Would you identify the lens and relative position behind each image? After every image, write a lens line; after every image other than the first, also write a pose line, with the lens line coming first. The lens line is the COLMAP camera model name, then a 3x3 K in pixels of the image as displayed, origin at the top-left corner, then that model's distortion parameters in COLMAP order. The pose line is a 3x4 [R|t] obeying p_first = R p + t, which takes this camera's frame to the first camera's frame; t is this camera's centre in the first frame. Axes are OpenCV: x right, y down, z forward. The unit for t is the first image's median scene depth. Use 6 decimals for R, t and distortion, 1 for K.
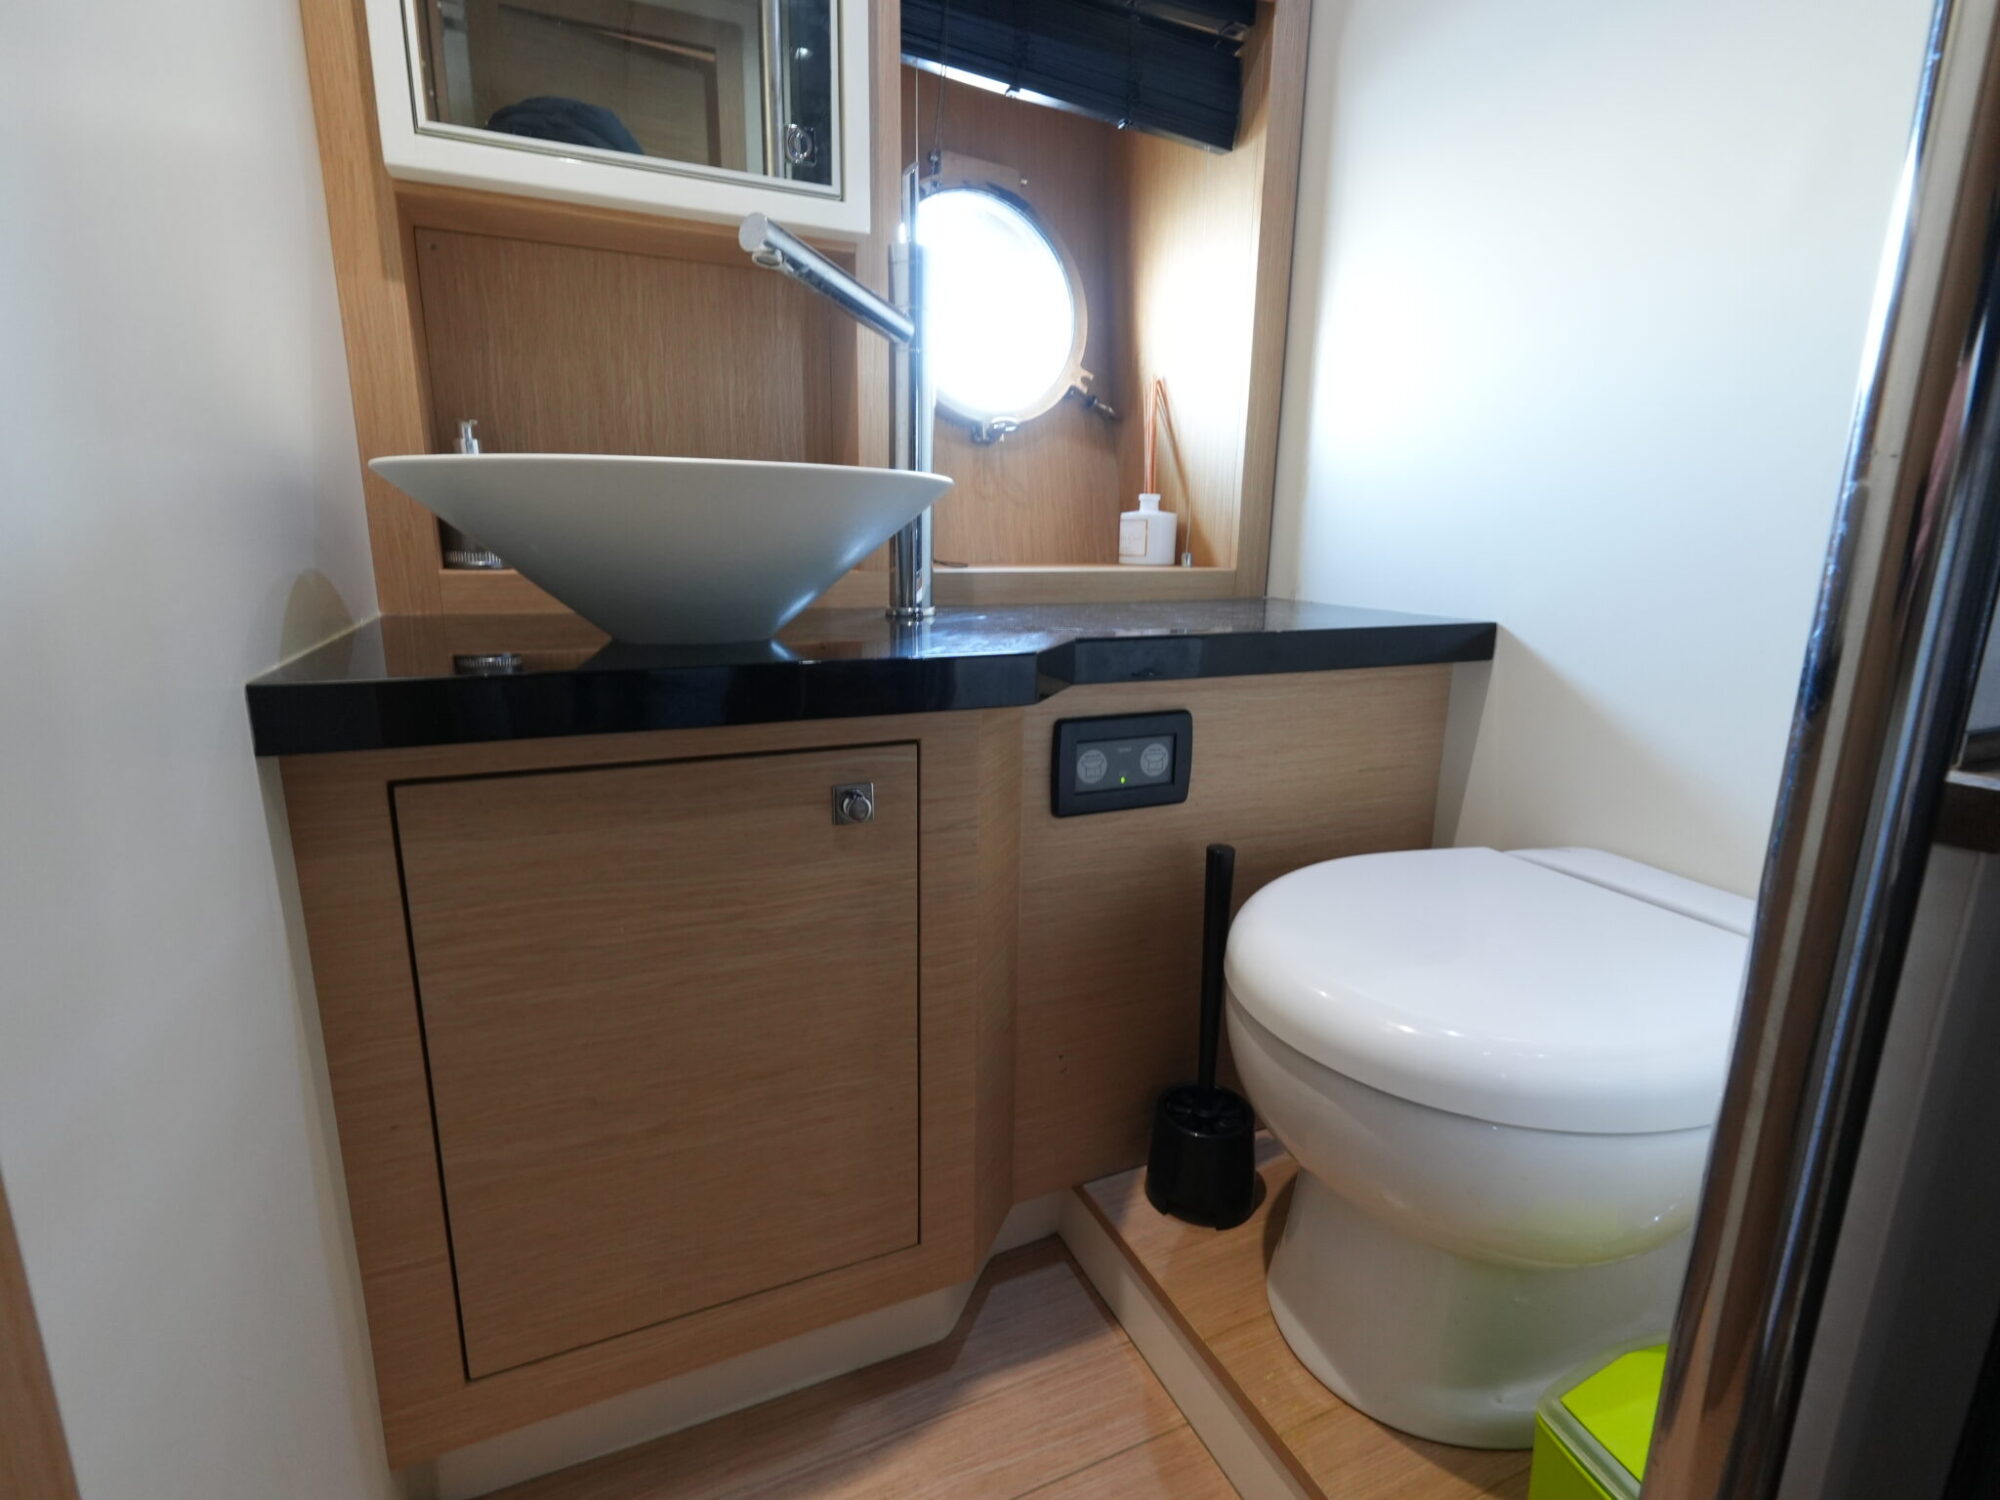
lens RADIAL K [[935.9, 0, 998.4], [0, 935.9, 734.8], [0, 0, 1]] dist [-0.002878, 0.001772]
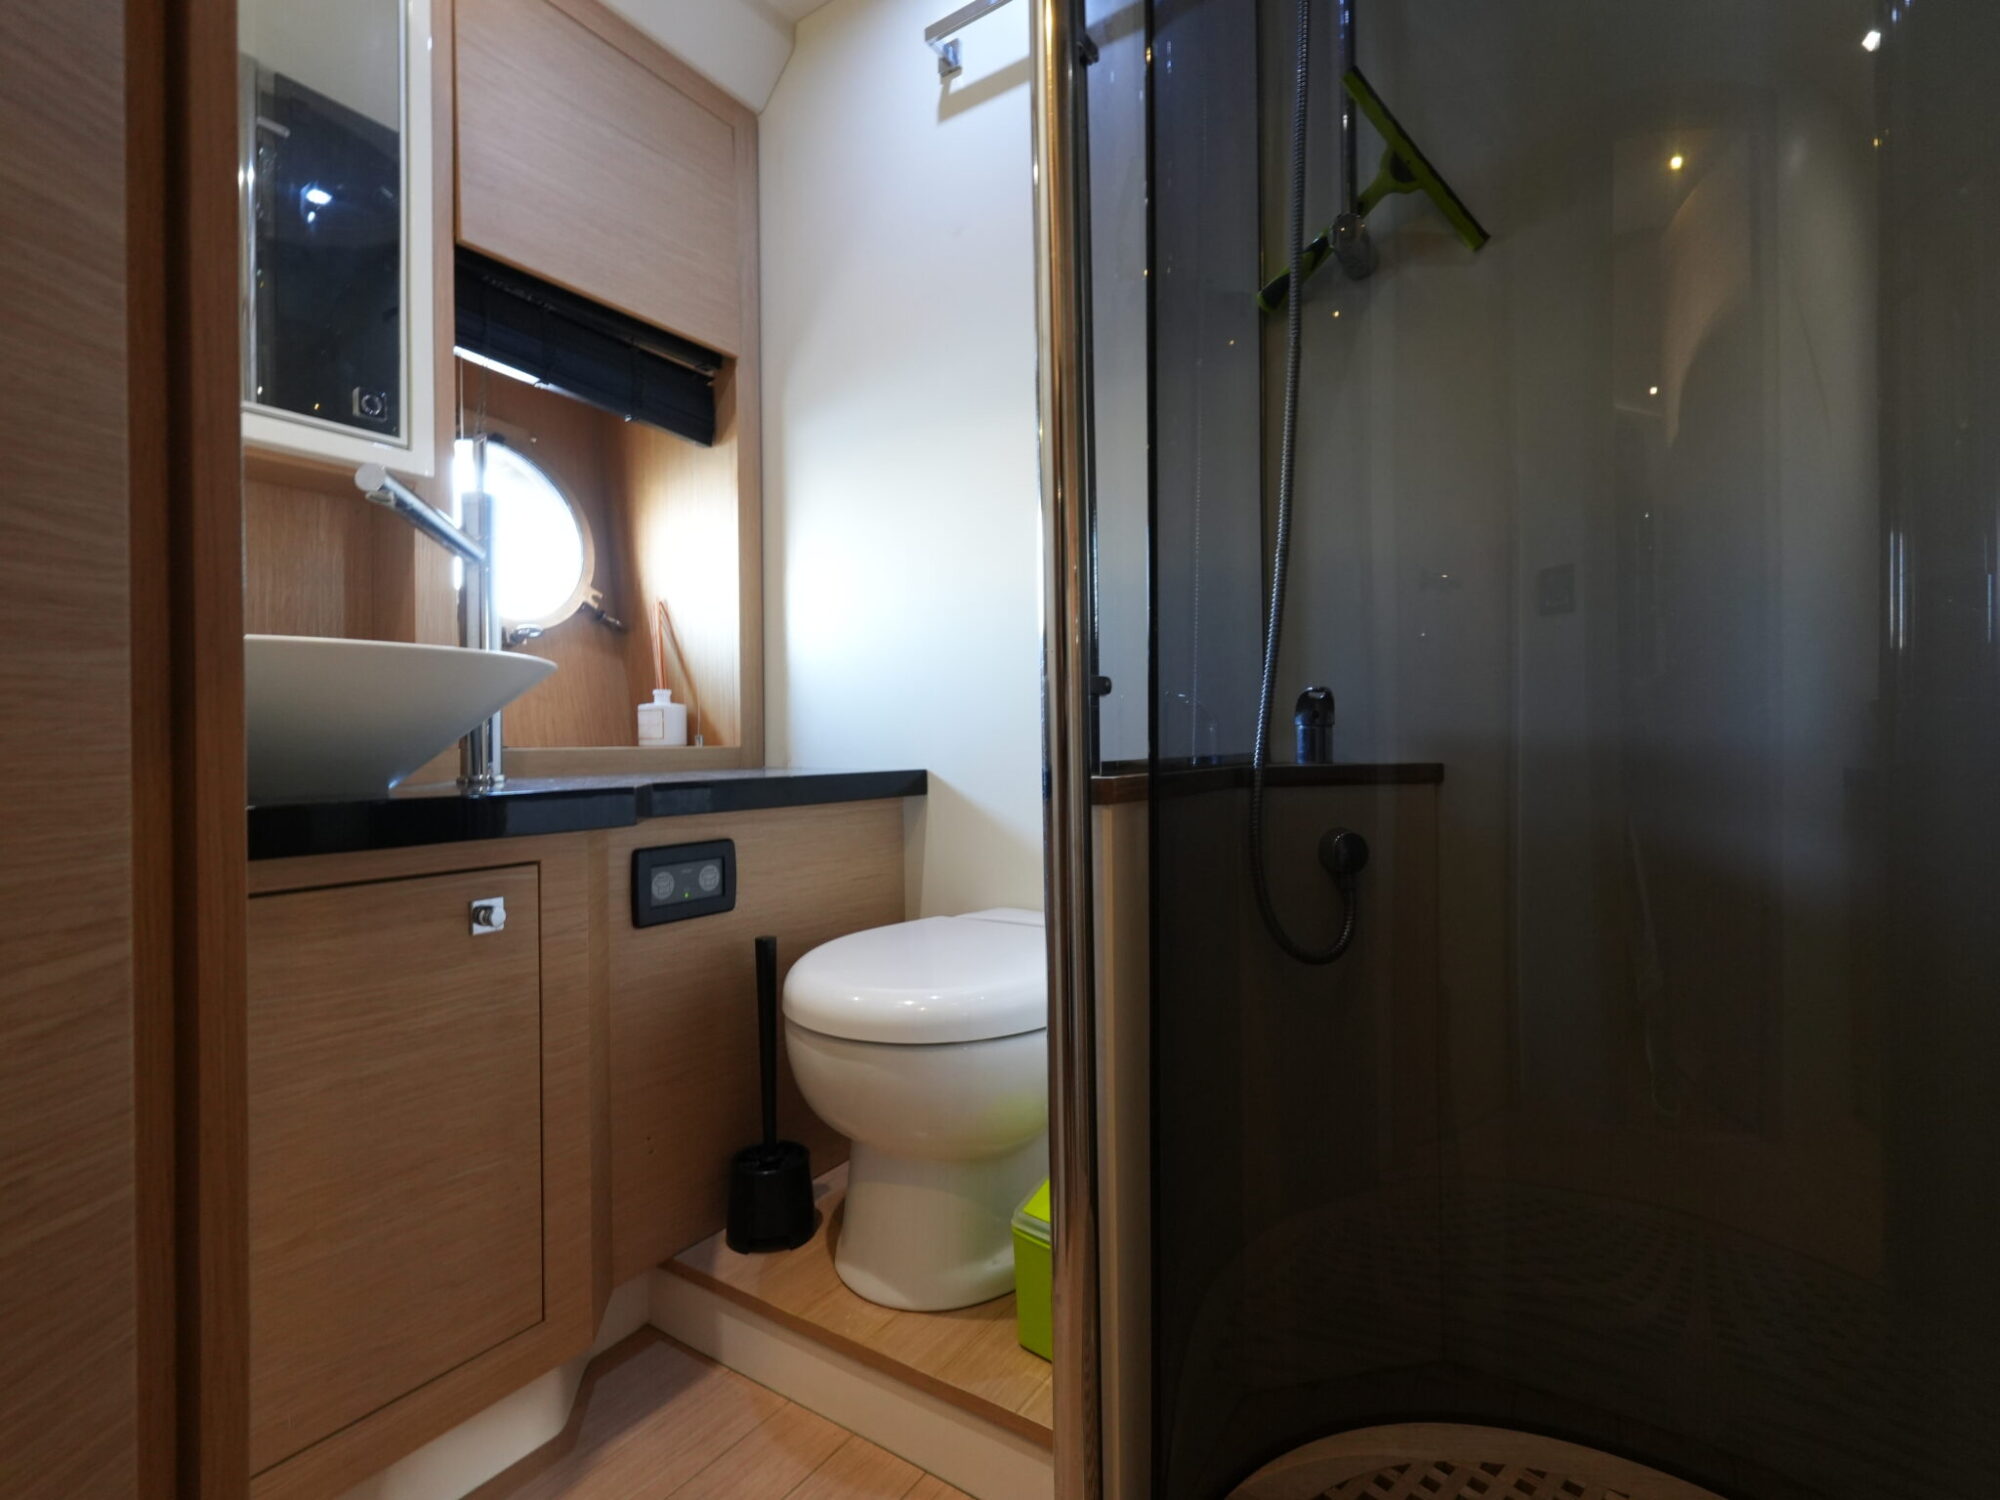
lens RADIAL K [[935.9, 0, 1006.8], [0, 935.9, 736.4], [0, 0, 1]] dist [-0.002878, 0.001772]
pose [[0.837030, -0.023114, 0.546668, -0.197458], [0.143271, 0.973507, -0.178208, 0.128022], [-0.528066, 0.227488, 0.818166, -0.340452]]
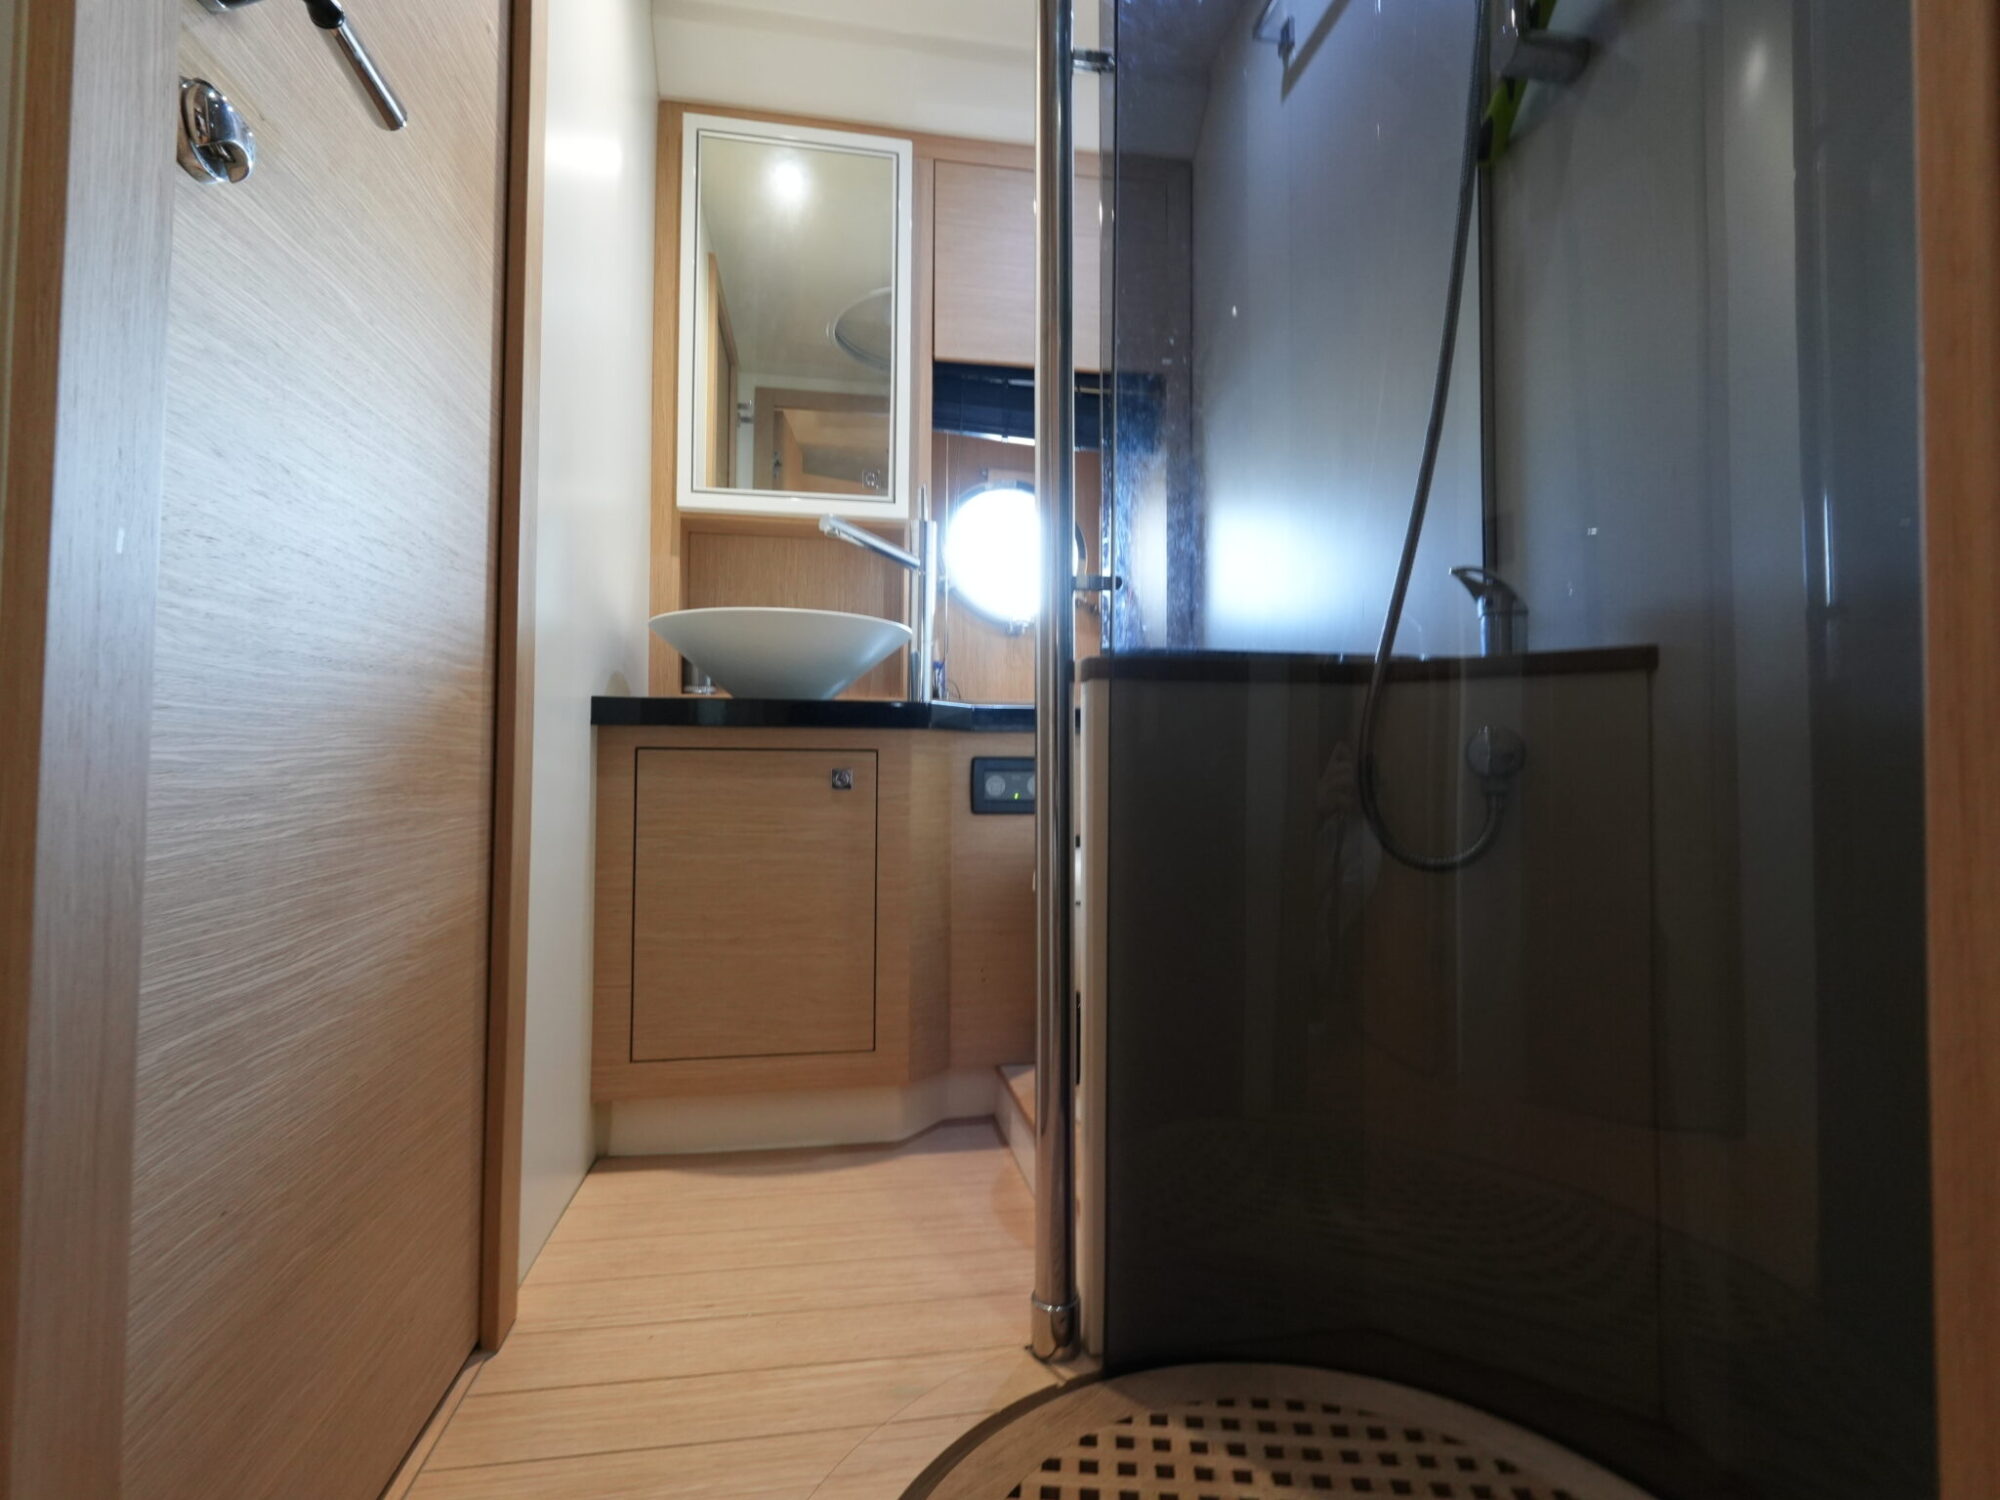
lens RADIAL K [[935.9, 0, 1001.3], [0, 935.9, 740.9], [0, 0, 1]] dist [-0.002878, 0.001772]
pose [[0.969911, -0.019754, -0.242658, 0.520051], [-0.042060, 0.968121, -0.246925, 0.372446], [0.239800, 0.249702, 0.938160, -0.636635]]
